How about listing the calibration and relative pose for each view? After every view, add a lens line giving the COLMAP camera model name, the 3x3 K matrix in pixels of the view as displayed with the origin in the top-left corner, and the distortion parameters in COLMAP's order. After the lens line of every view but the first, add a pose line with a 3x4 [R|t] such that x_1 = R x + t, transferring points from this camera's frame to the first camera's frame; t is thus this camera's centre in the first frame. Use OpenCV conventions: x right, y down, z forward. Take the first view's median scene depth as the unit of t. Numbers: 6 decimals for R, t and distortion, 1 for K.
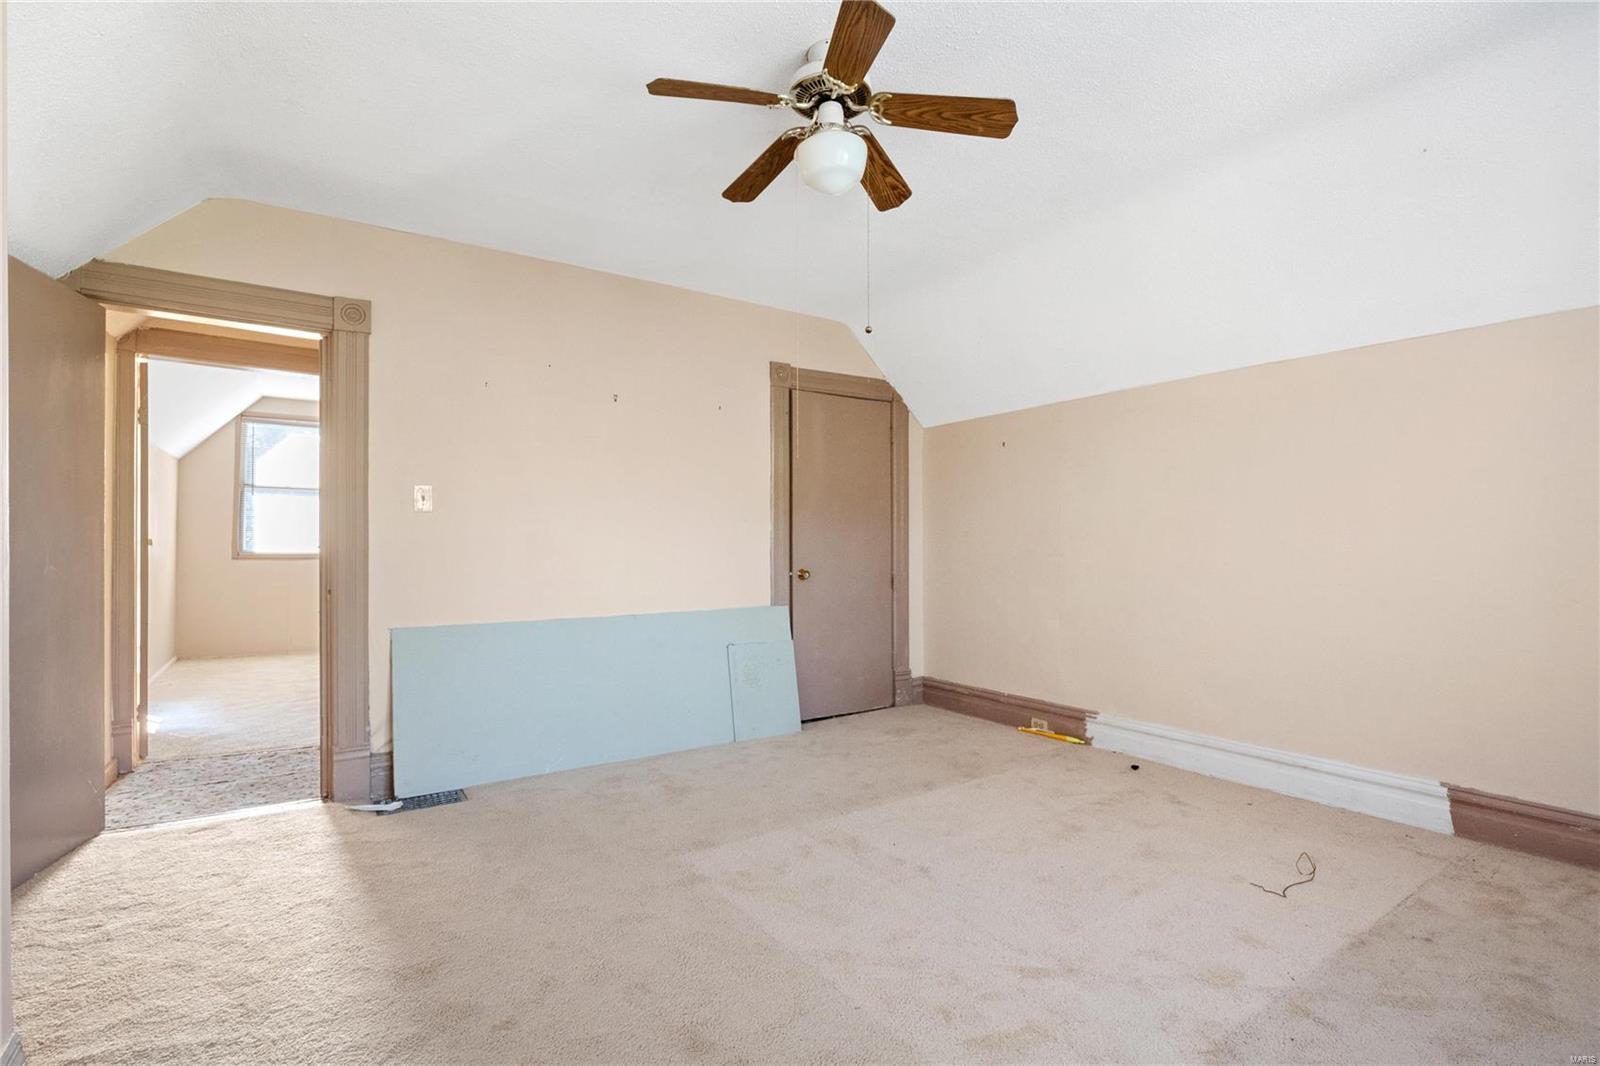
lens RADIAL K [[743.7, 0, 798.1], [0, 743.7, 527.4], [0, 0, 1]] dist [-0.005241, -0.007260]
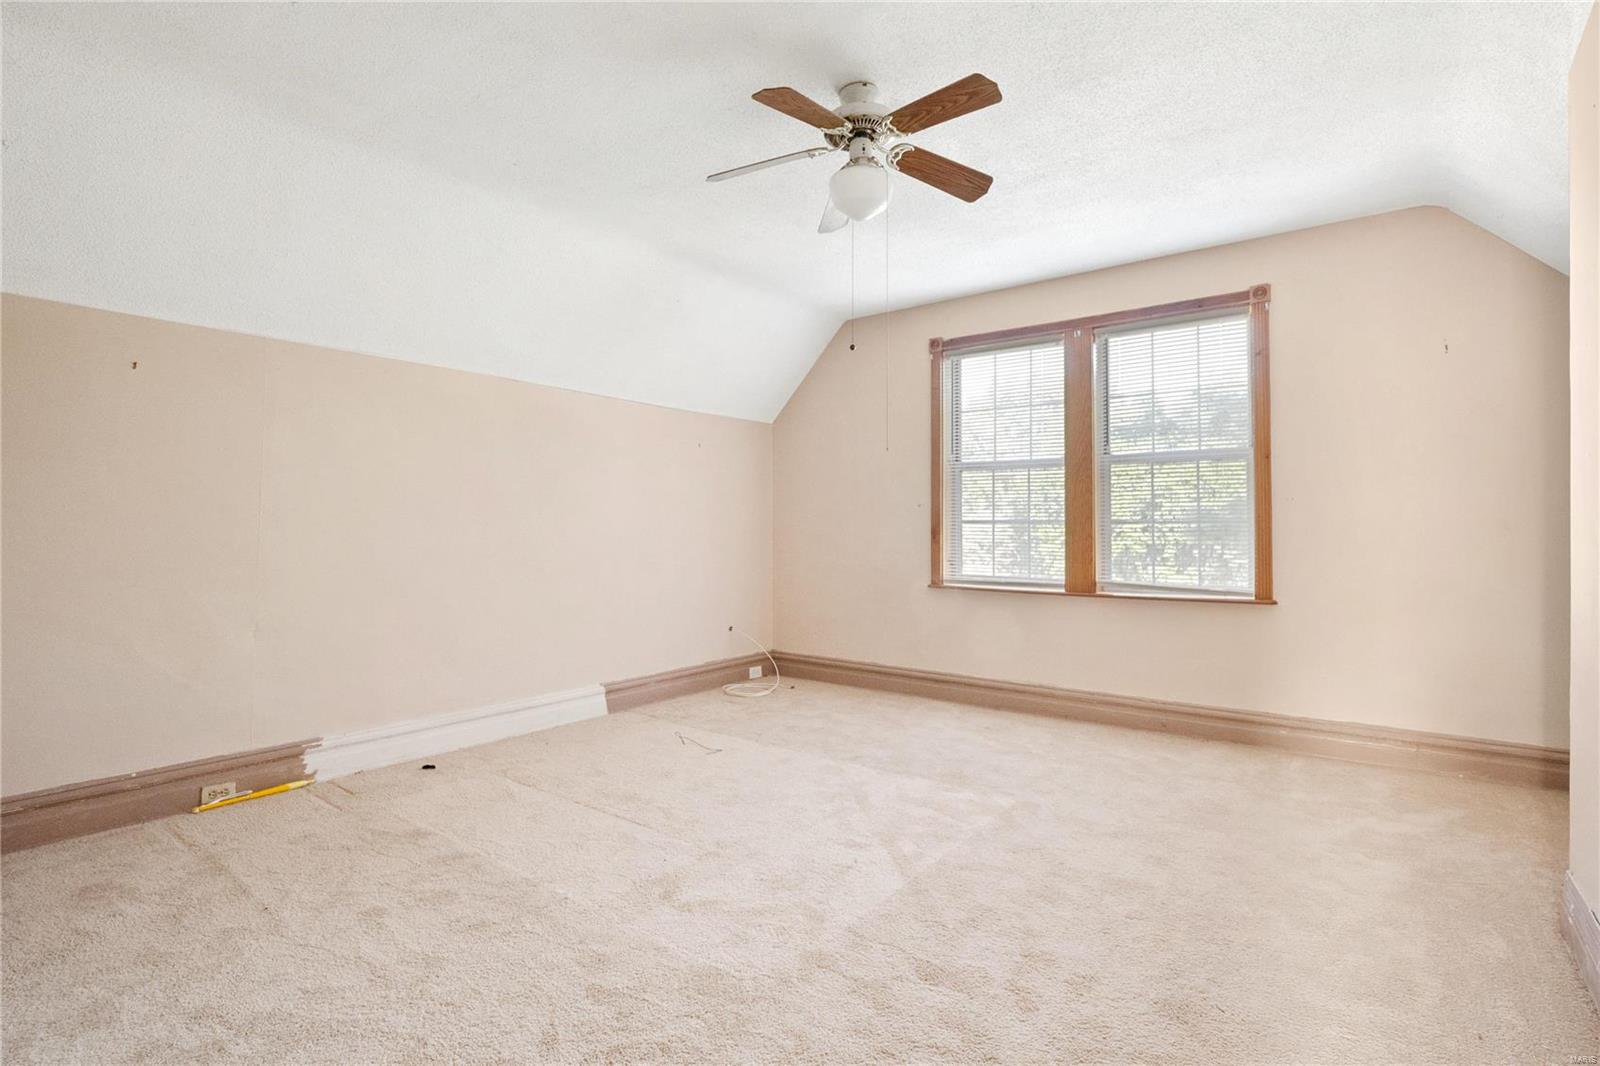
lens RADIAL K [[743.7, 0, 798.1], [0, 743.7, 527.4], [0, 0, 1]] dist [-0.005241, -0.007260]
pose [[-0.310363, 0.011062, 0.950554, -0.609121], [-0.022450, 0.999568, -0.018962, 0.028312], [-0.950353, -0.027225, -0.309980, 0.884905]]
